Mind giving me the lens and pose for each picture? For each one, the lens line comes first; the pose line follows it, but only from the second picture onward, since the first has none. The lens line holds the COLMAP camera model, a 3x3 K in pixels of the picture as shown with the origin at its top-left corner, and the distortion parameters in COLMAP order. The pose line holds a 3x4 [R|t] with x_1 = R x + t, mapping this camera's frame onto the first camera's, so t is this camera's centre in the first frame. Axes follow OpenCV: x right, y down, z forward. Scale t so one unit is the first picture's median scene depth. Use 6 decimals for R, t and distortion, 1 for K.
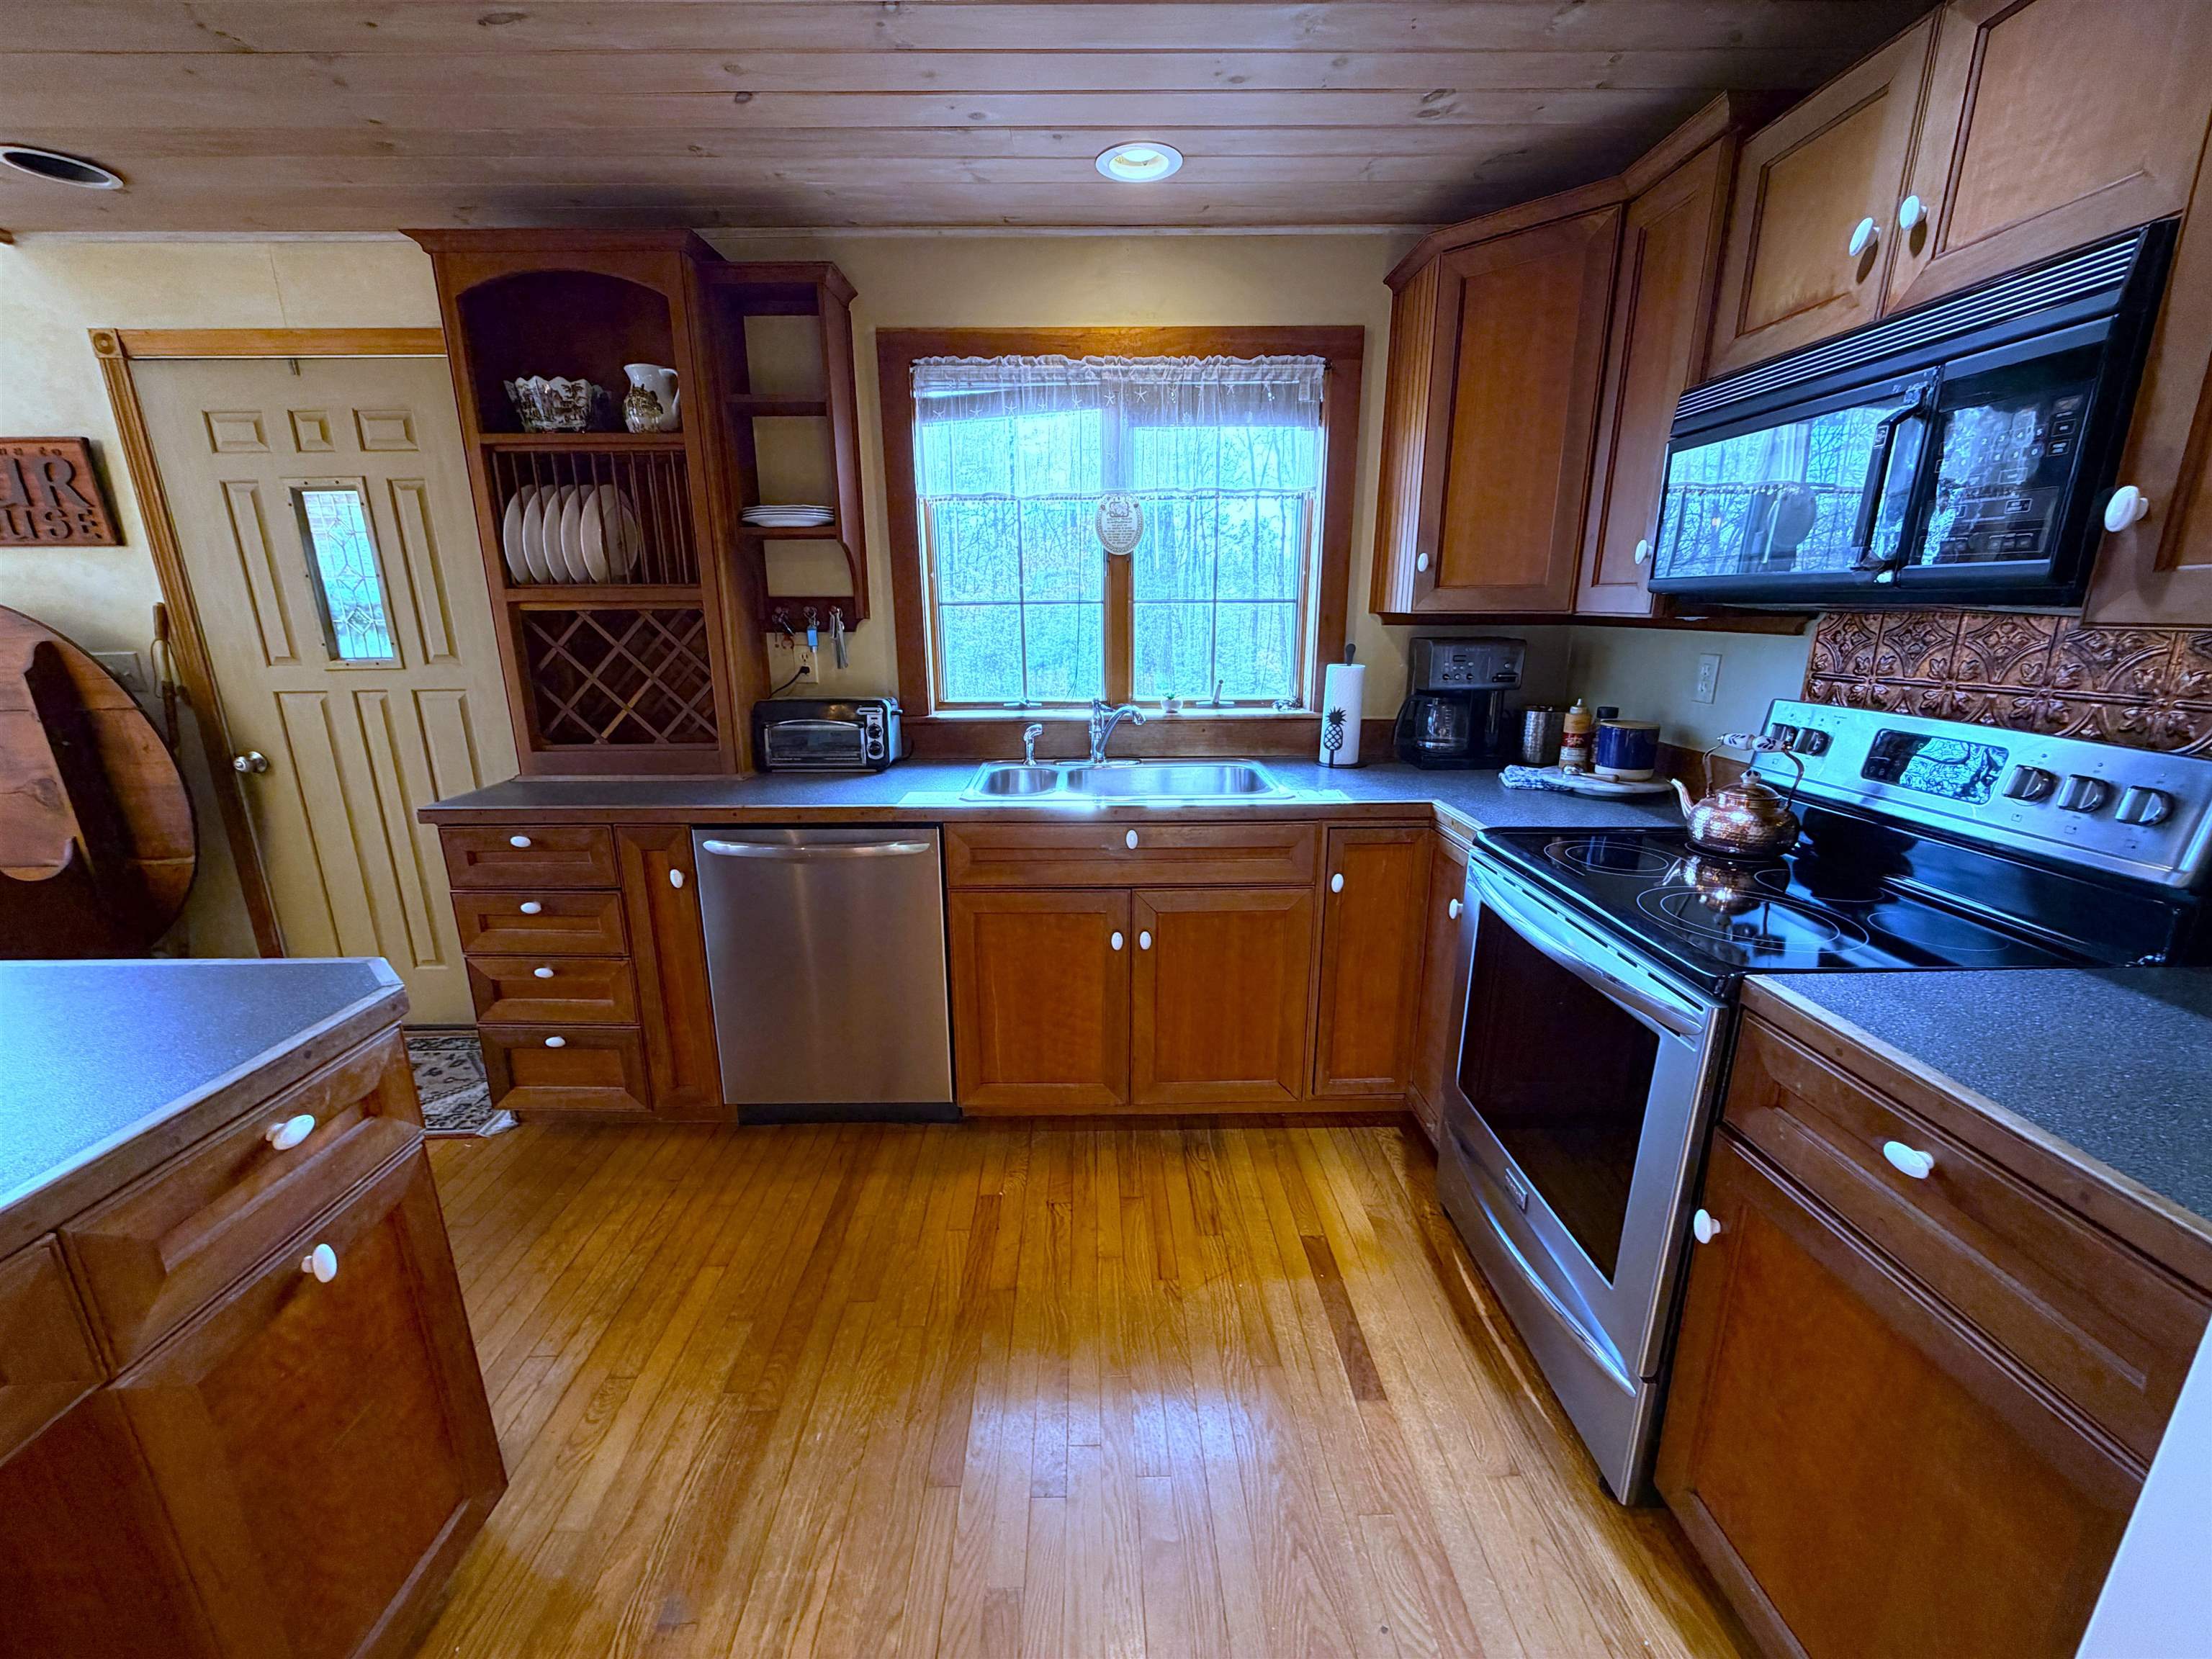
lens RADIAL K [[873.4, 0, 1096.1], [0, 873.4, 830.1], [0, 0, 1]] dist [-0.001048, -0.000560]
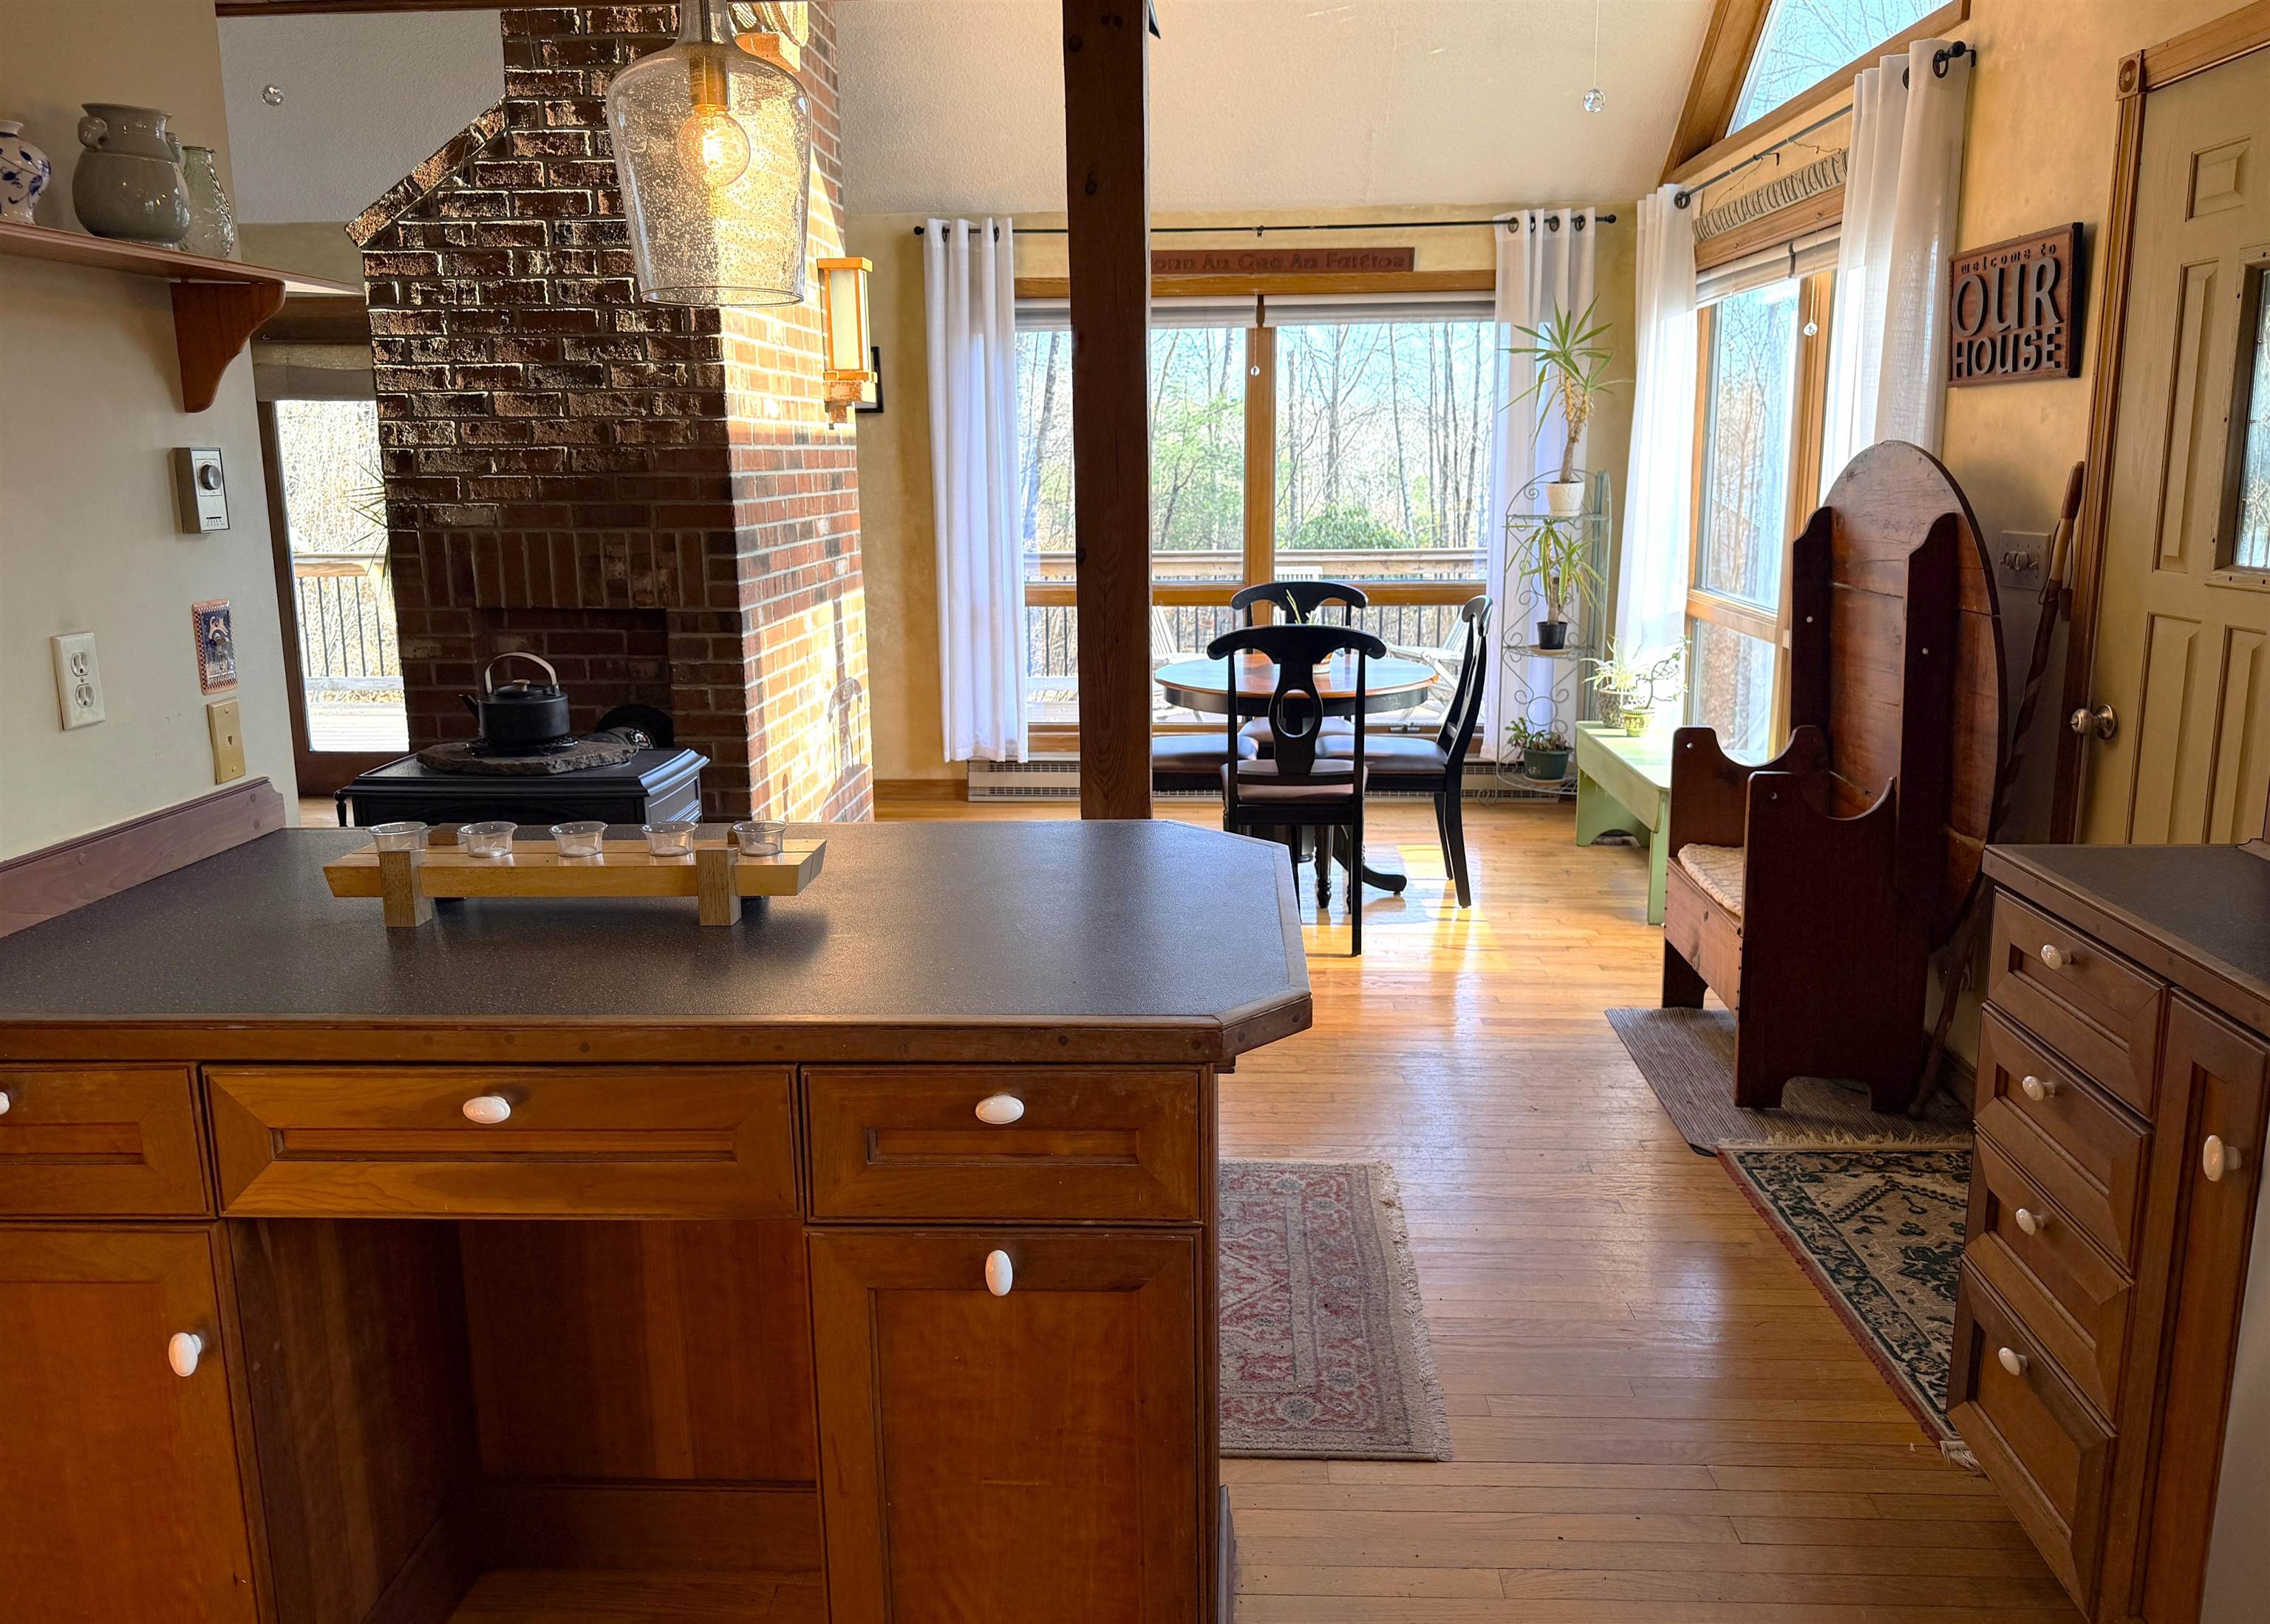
lens RADIAL K [[1637.5, 0, 1141.1], [0, 1637.5, 766.8], [0, 0, 1]] dist [0.091495, -0.142759]
pose [[-0.055279, 0.195864, -0.979072, 0.240150], [-0.243071, 0.948431, 0.203458, -0.136050], [0.968432, 0.249230, -0.004819, 0.411999]]
